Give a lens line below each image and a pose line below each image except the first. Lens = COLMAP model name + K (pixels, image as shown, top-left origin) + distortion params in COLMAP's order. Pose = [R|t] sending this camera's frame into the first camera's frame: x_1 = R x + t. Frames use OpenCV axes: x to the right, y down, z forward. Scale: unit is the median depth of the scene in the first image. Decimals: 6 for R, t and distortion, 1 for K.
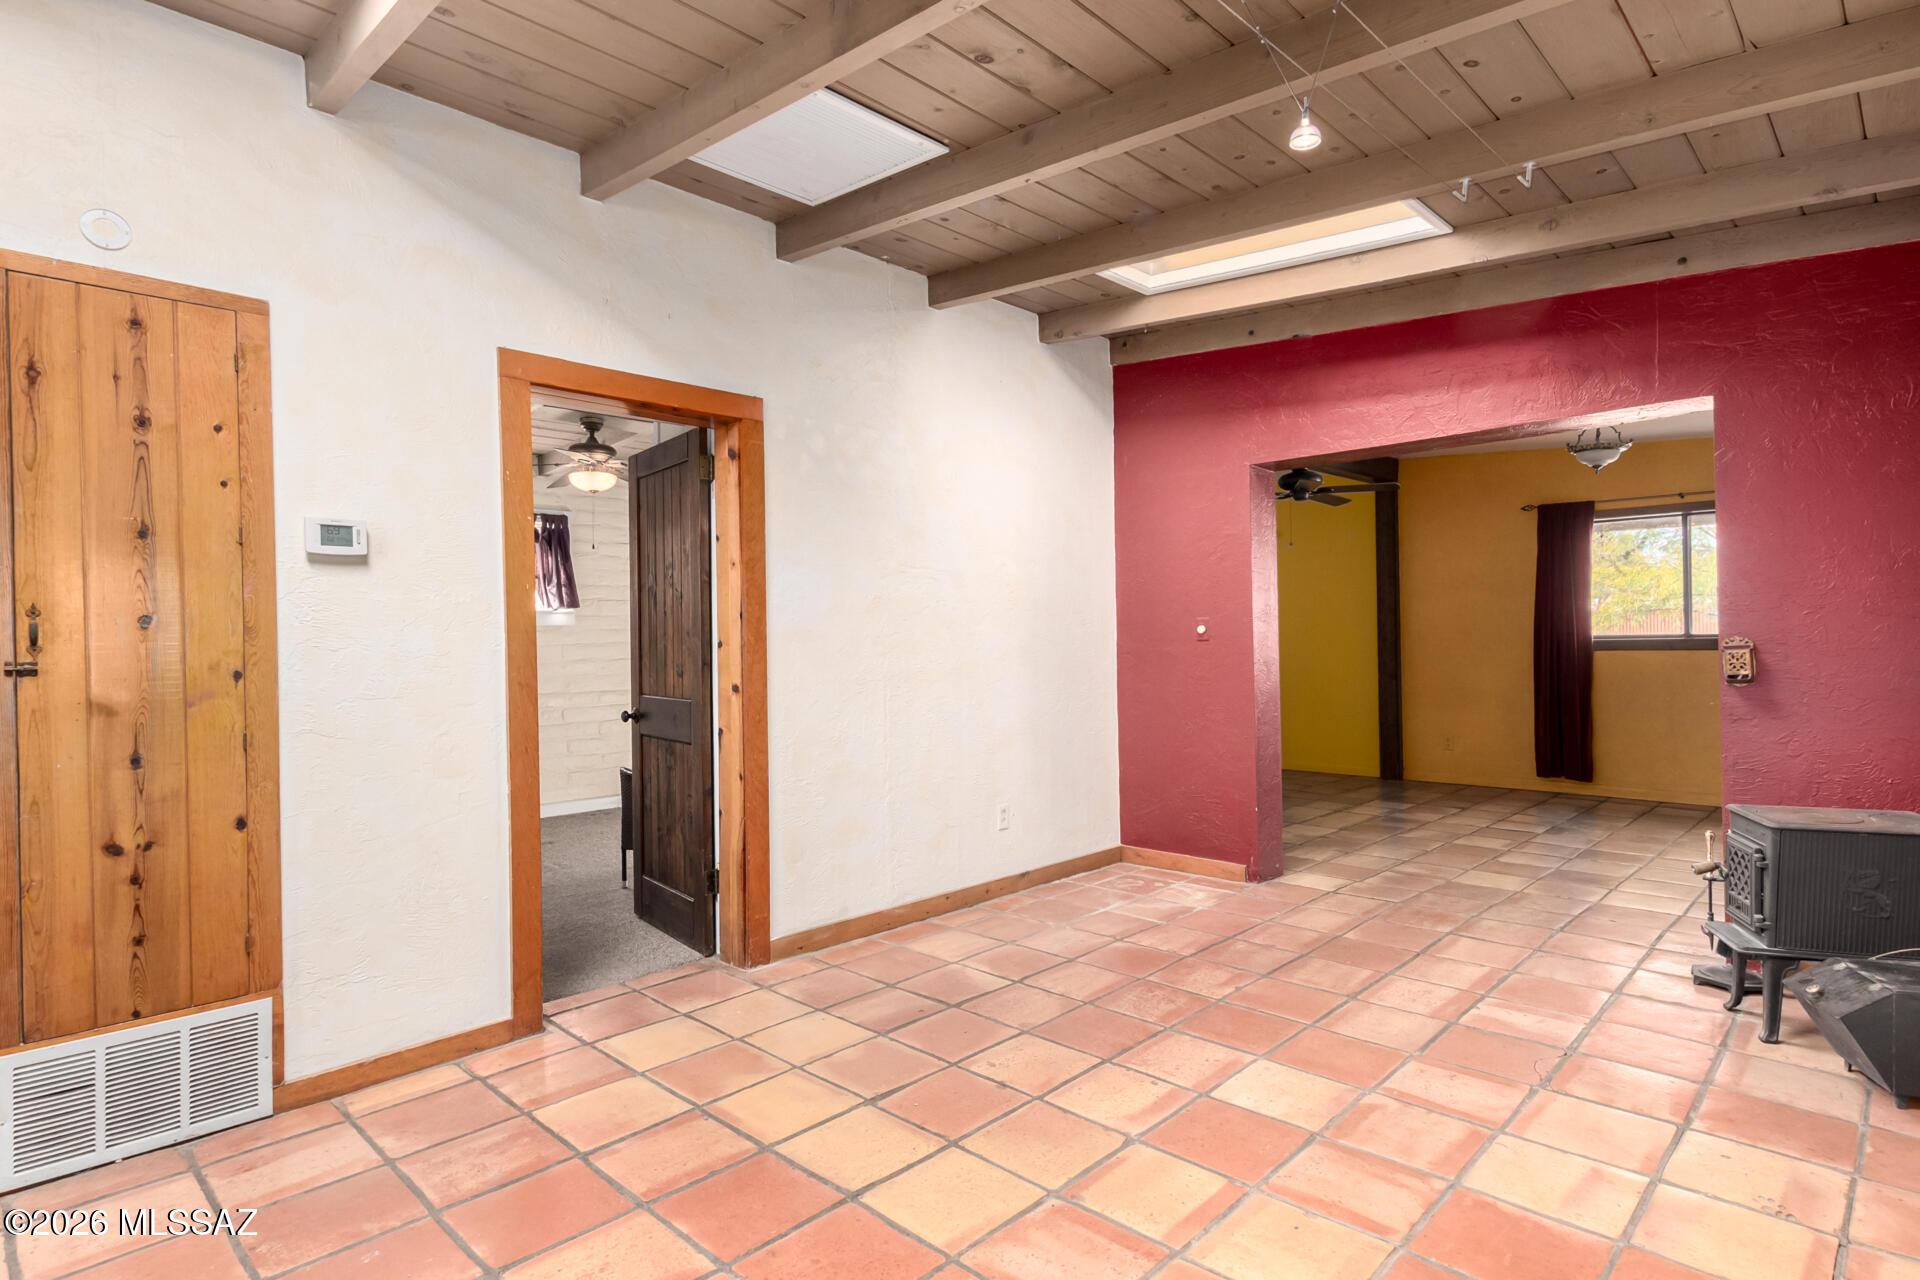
lens RADIAL K [[993.0, 0, 970.0], [0, 993.0, 637.5], [0, 0, 1]] dist [0.003524, 0.000381]
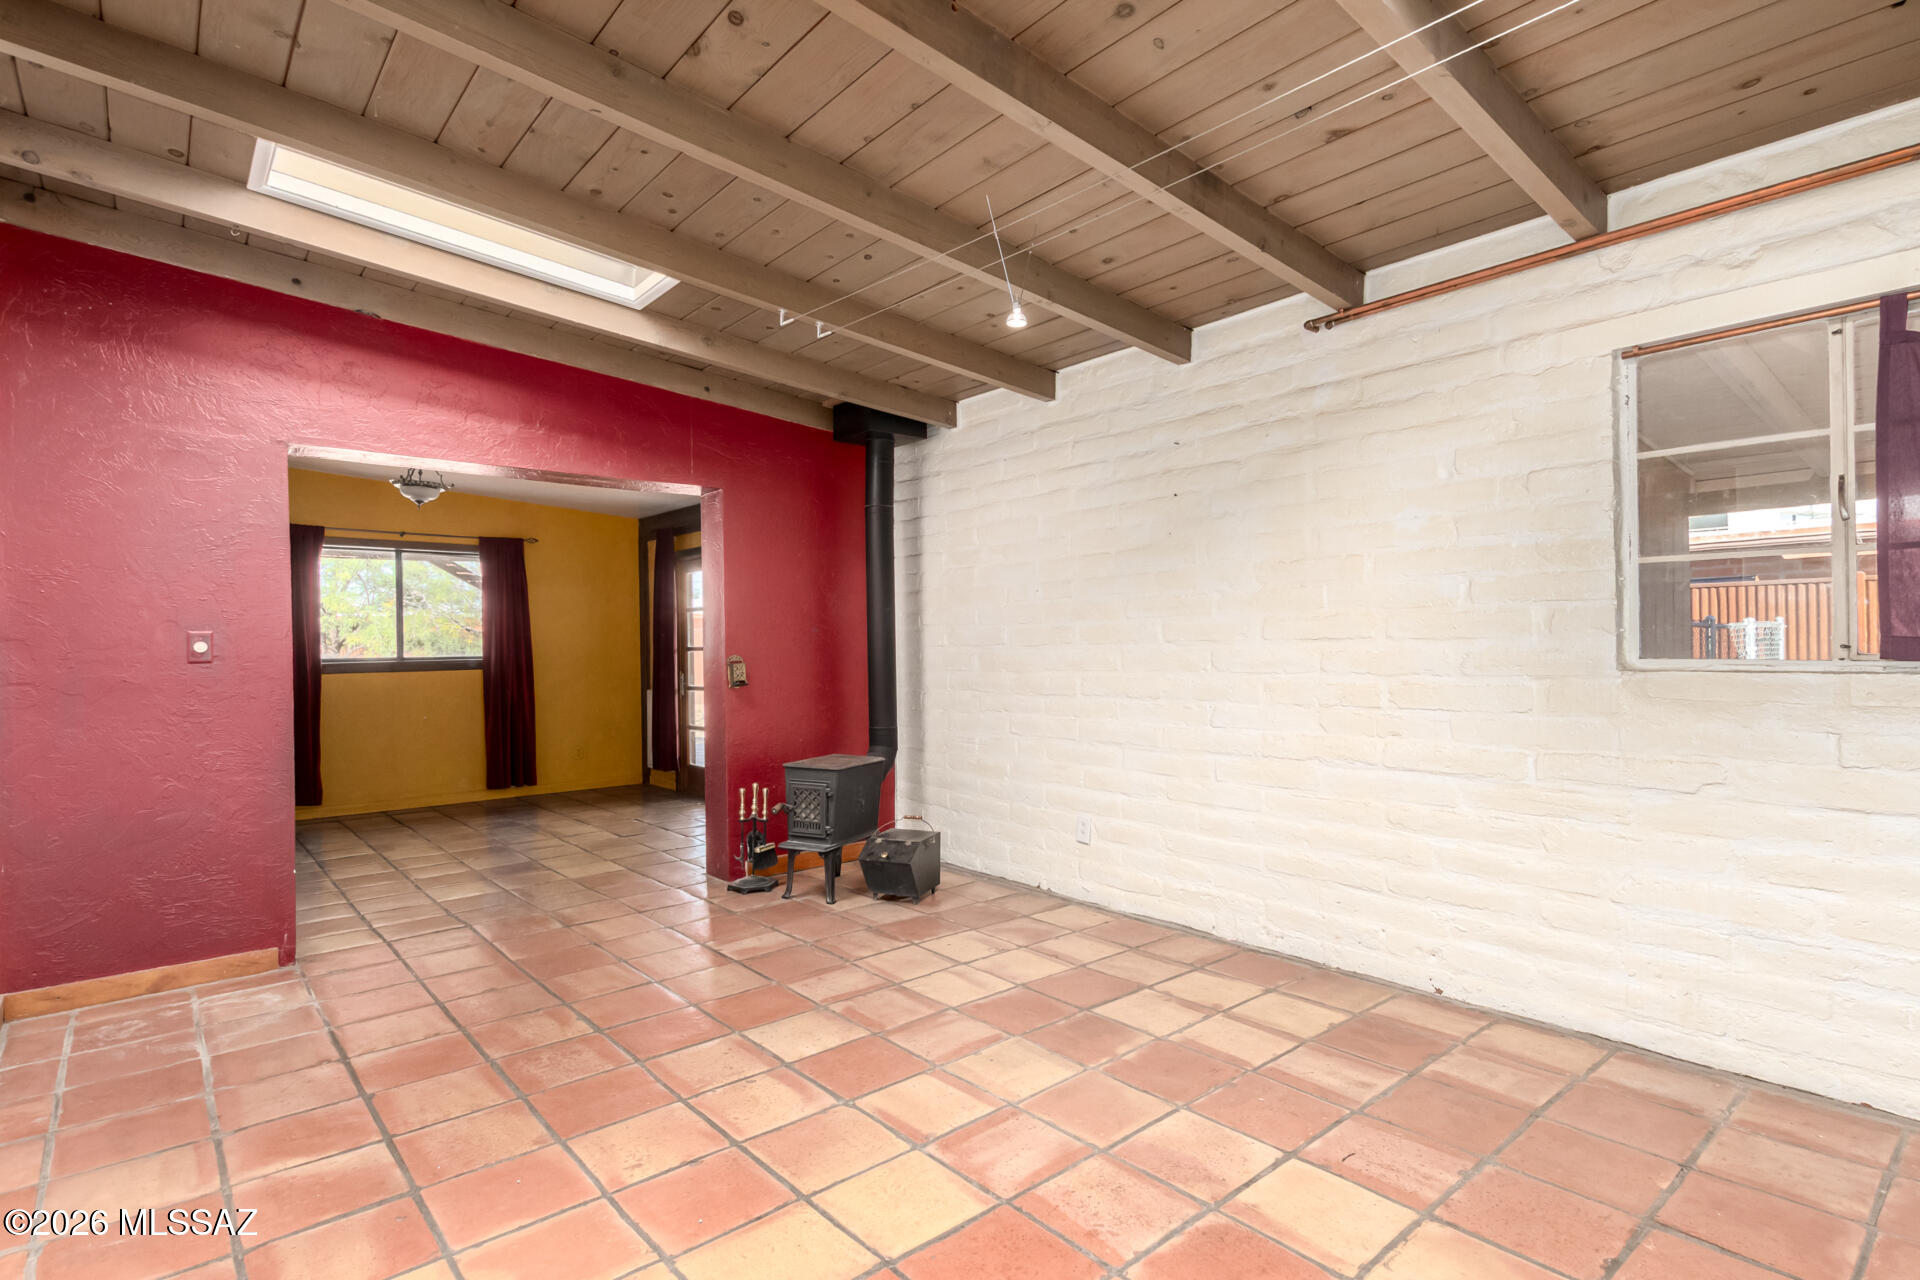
lens RADIAL K [[948.5, 0, 992.4], [0, 948.5, 641.6], [0, 0, 1]] dist [0.017305, 0.000067]
pose [[0.073988, 0.018090, 0.997095, -0.608661], [0.007824, 0.999794, -0.018720, 0.007876], [-0.997228, 0.009186, 0.073831, 0.513782]]
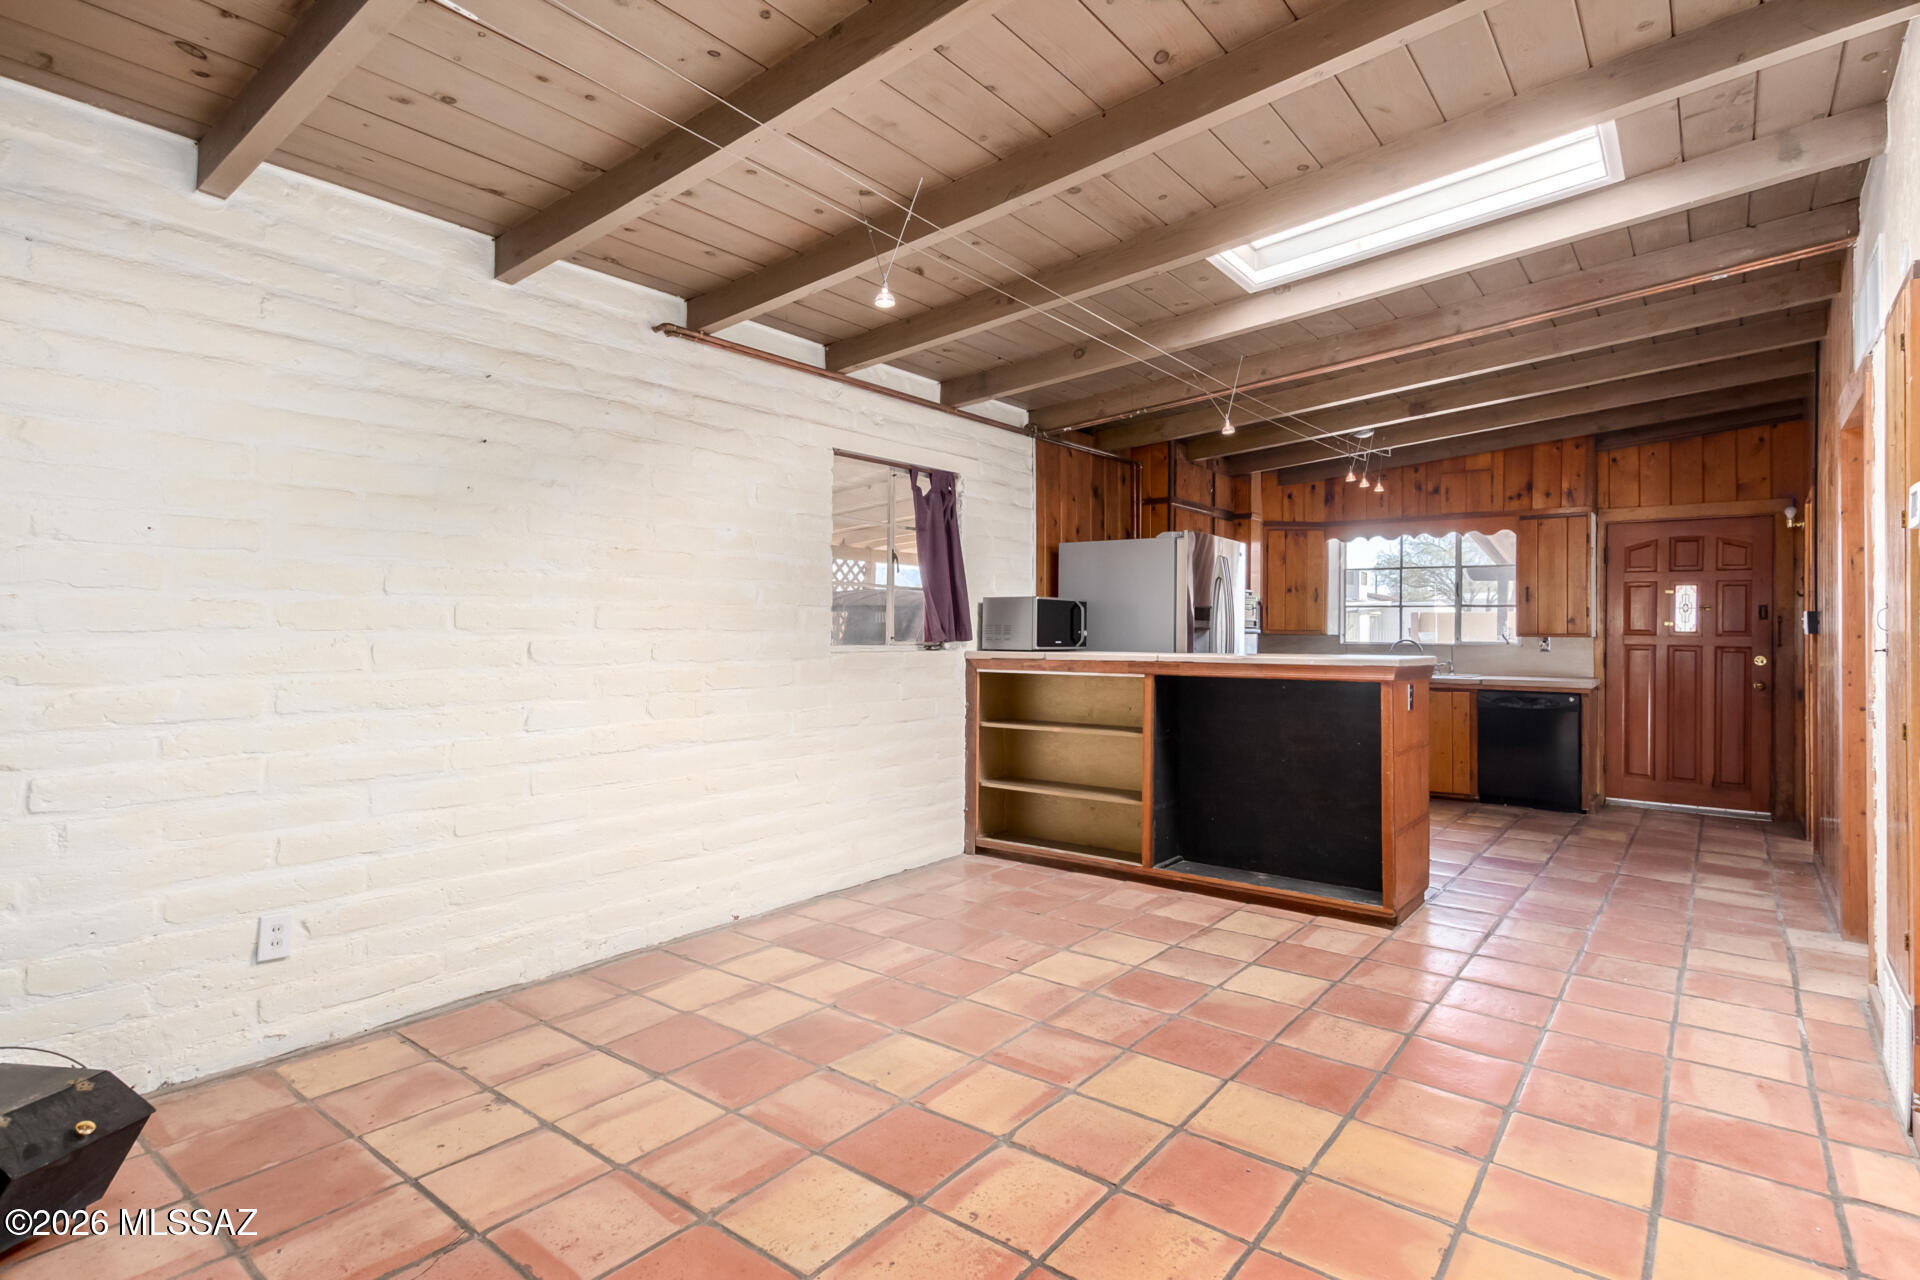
lens RADIAL K [[959.4, 0, 981.6], [0, 959.4, 622.1], [0, 0, 1]] dist [0.015698, -0.000152]
pose [[-0.993444, 0.009299, -0.113942, 0.199572], [0.010621, 0.999883, -0.010996, -0.003512], [0.113826, -0.012134, -0.993427, 1.340398]]
